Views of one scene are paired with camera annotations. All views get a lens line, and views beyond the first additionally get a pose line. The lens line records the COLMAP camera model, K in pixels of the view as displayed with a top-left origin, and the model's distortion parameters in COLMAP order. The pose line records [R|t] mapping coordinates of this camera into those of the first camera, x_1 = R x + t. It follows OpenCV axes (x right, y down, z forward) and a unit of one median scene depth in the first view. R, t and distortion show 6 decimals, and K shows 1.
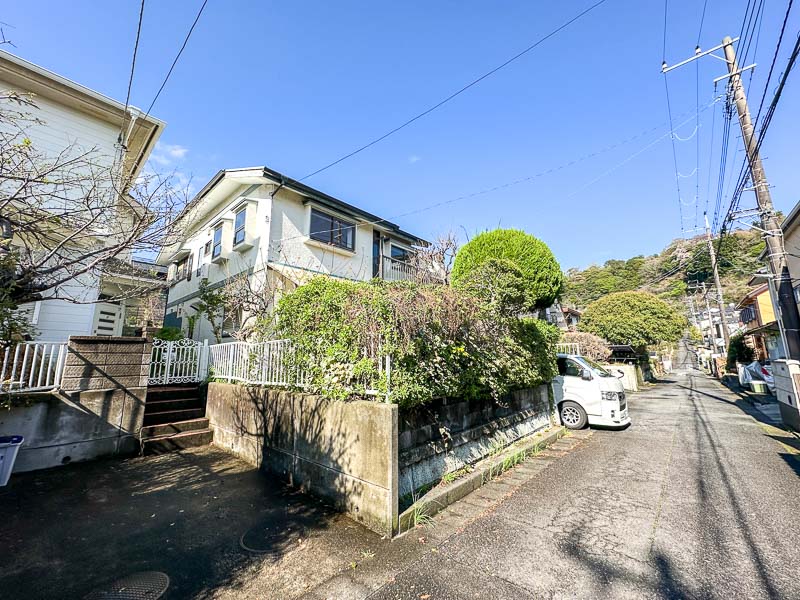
lens RADIAL K [[321.5, 0, 397.7], [0, 321.5, 299.0], [0, 0, 1]] dist [-0.003260, 0.000462]
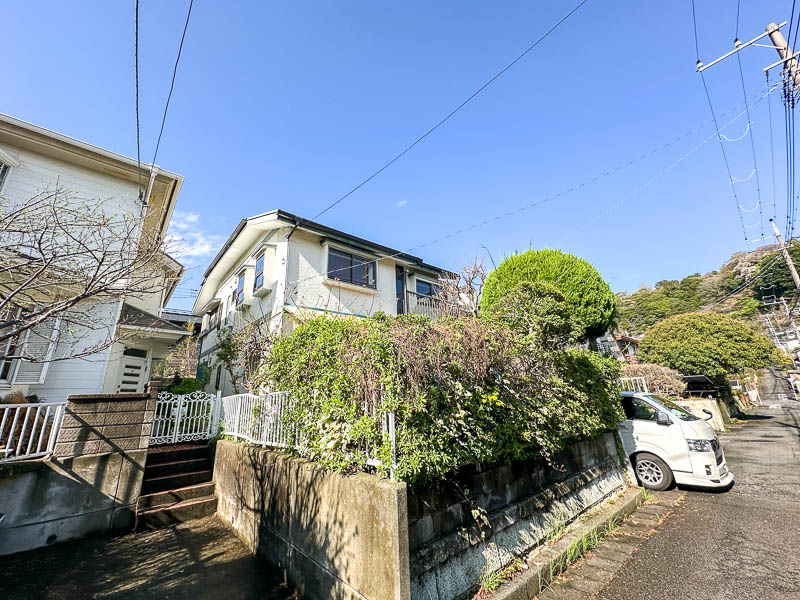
lens RADIAL K [[321.5, 0, 397.7], [0, 321.5, 299.0], [0, 0, 1]] dist [-0.003260, 0.000462]
pose [[0.991914, -0.068329, -0.106944, 0.045157], [0.055274, 0.991161, -0.120602, 0.001177], [0.114239, 0.113715, 0.986924, 0.121632]]
